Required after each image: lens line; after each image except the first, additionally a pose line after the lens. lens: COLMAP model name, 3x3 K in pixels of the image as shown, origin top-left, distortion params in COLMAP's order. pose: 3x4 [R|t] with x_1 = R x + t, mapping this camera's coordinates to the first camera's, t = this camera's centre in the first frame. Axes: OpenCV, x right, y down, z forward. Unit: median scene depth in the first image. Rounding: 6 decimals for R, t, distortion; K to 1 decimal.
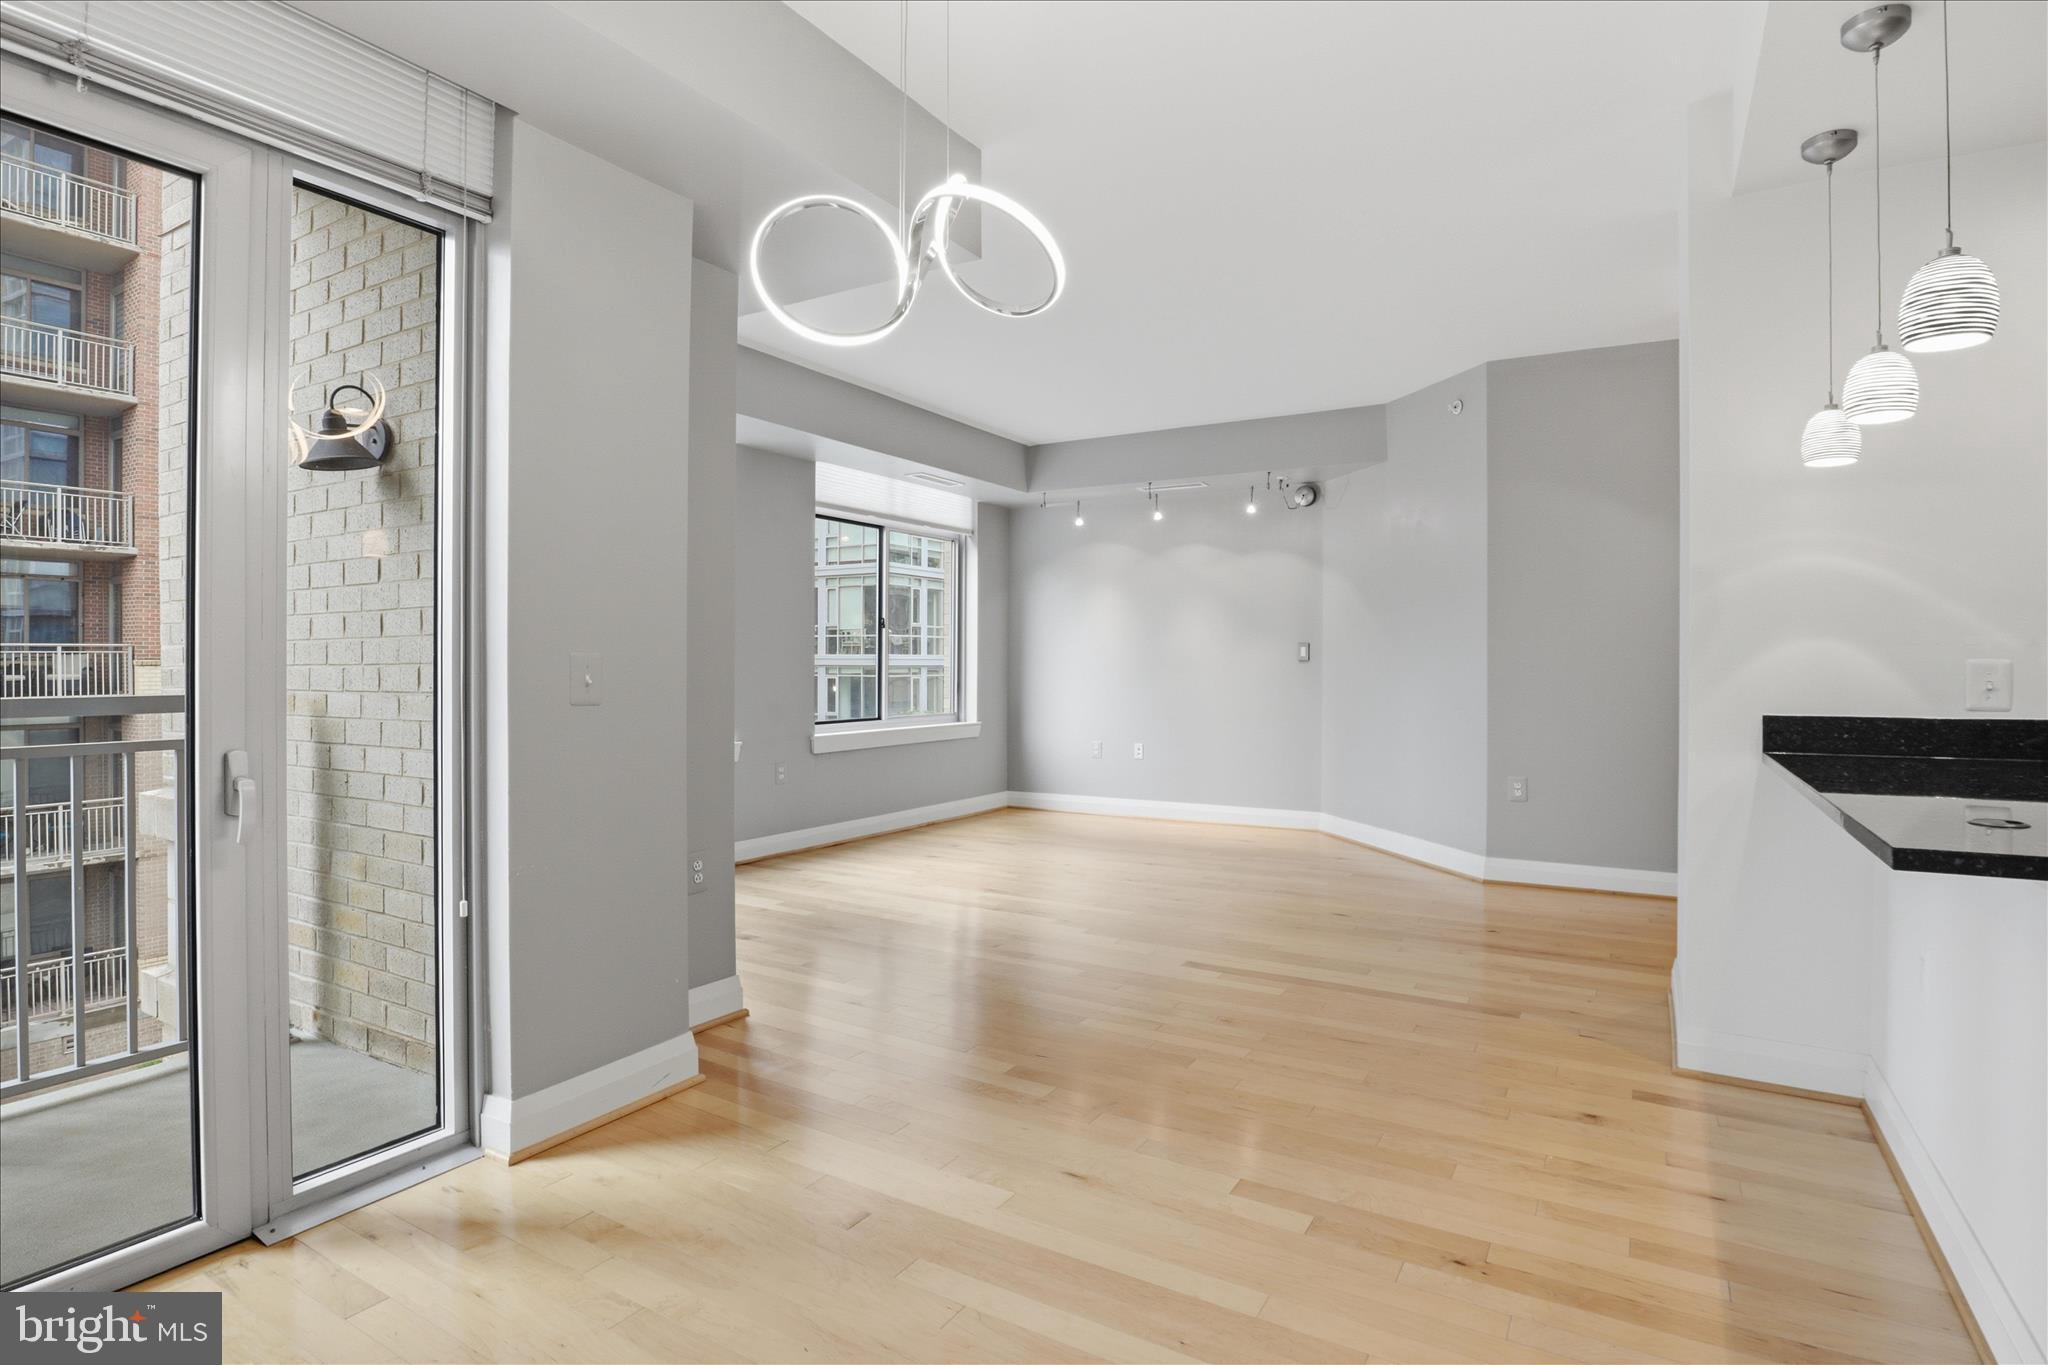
lens RADIAL K [[1052.0, 0, 1027.3], [0, 1052.0, 663.9], [0, 0, 1]] dist [-0.043220, 0.015357]
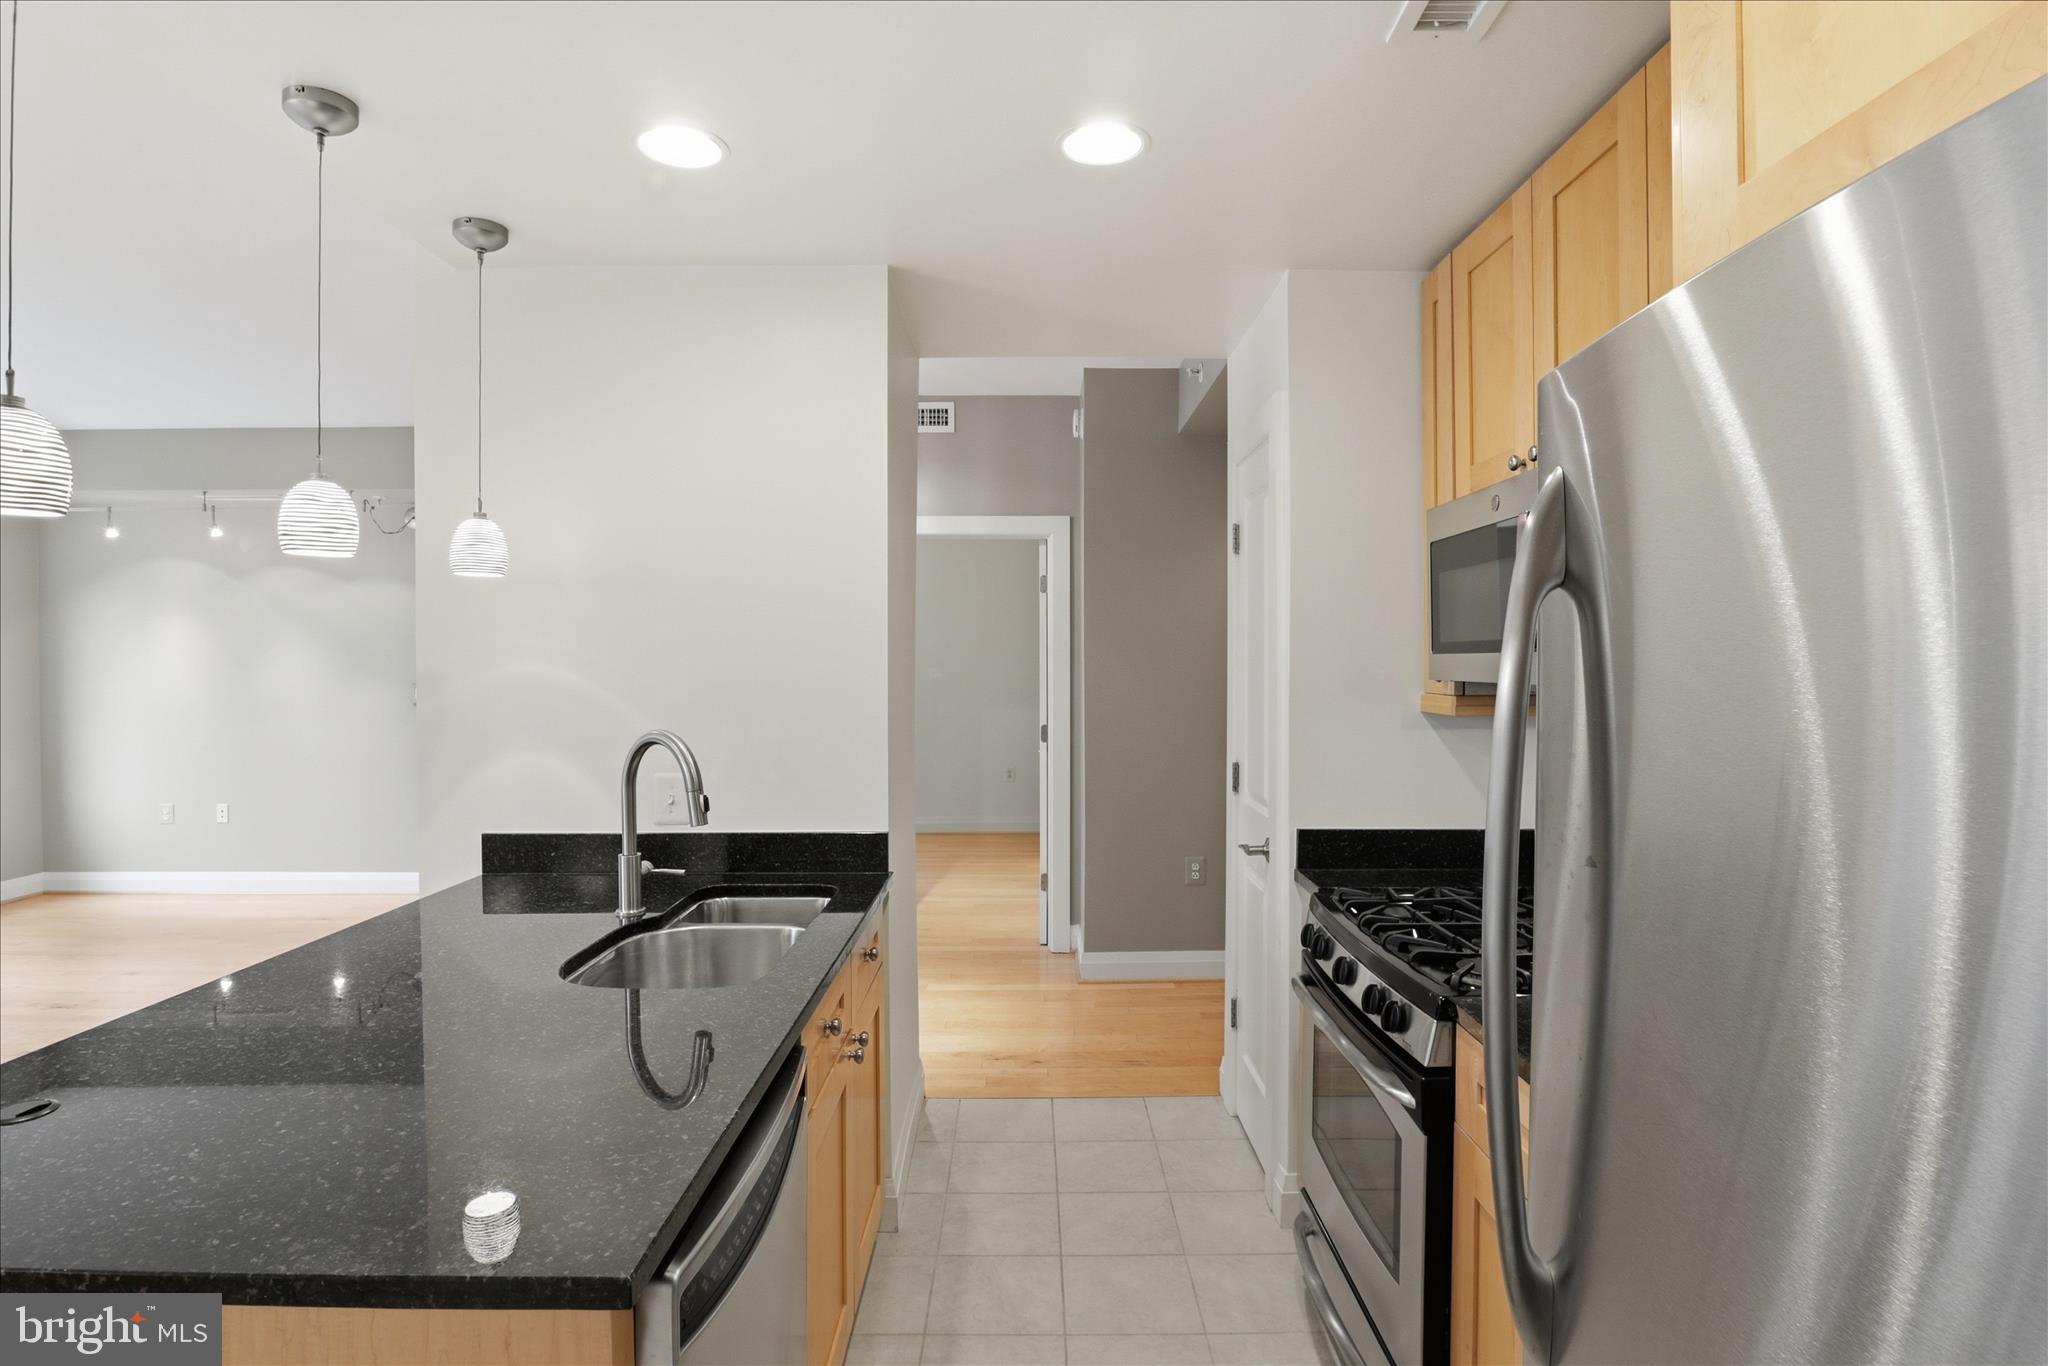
lens RADIAL K [[1036.0, 0, 1057.0], [0, 1036.0, 668.8], [0, 0, 1]] dist [-0.027407, -0.000312]
pose [[0.851636, -0.009572, 0.524046, 0.256554], [0.002014, 0.999886, 0.014990, -0.043017], [-0.524129, -0.011711, 0.851558, -0.023178]]
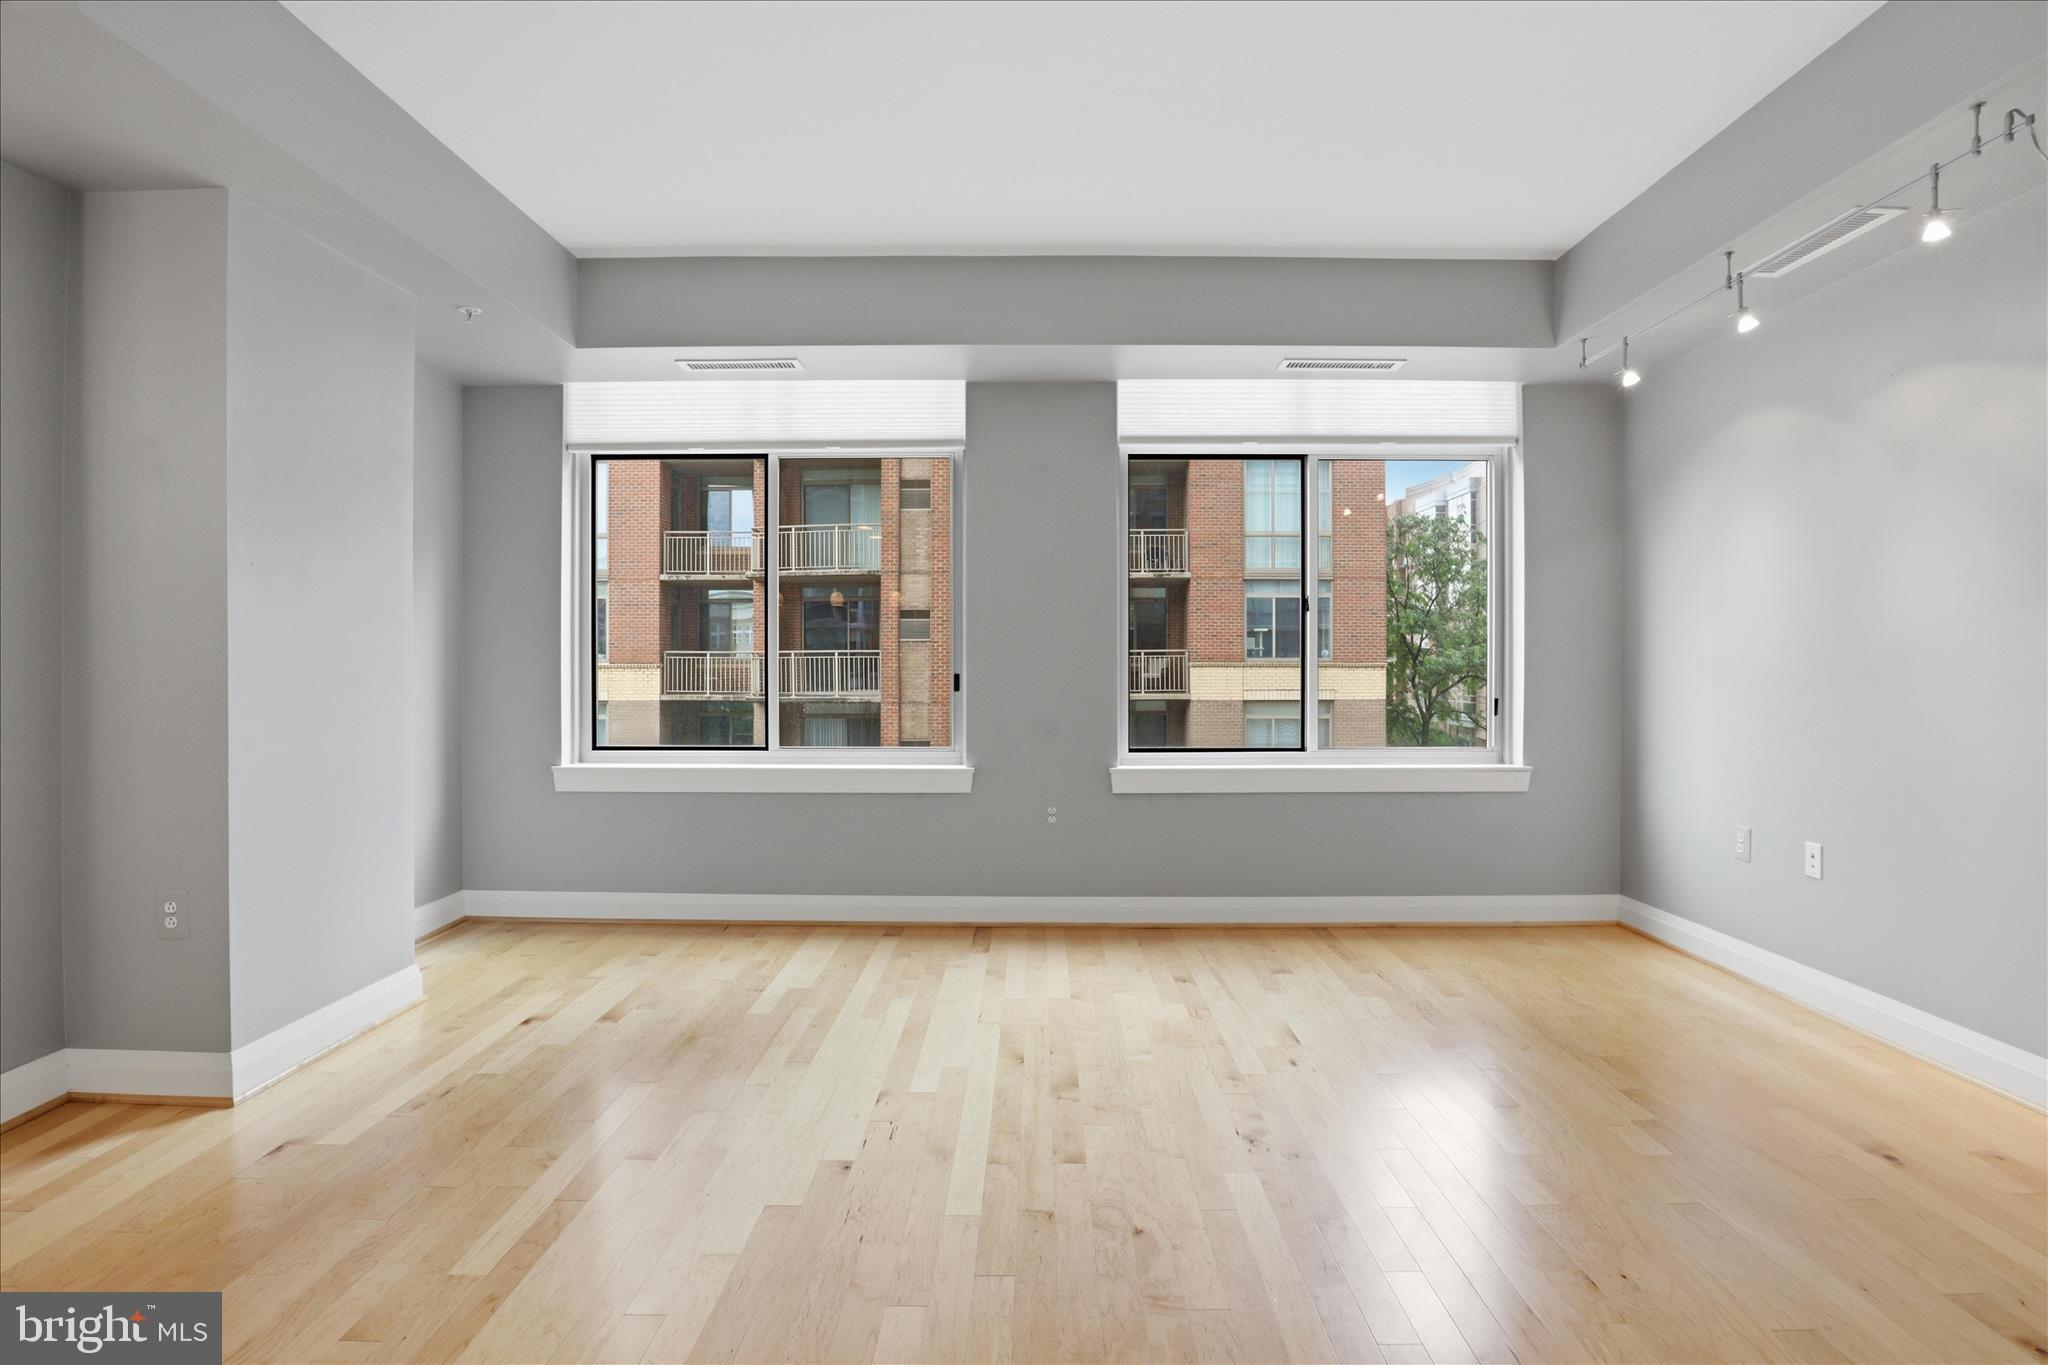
lens RADIAL K [[1038.9, 0, 1036.9], [0, 1038.9, 666.9], [0, 0, 1]] dist [-0.044423, 0.015123]
pose [[0.509481, 0.000125, -0.860482, 0.321872], [0.001946, 0.999997, 0.001298, -0.000744], [0.860480, -0.002336, 0.509480, 0.513725]]
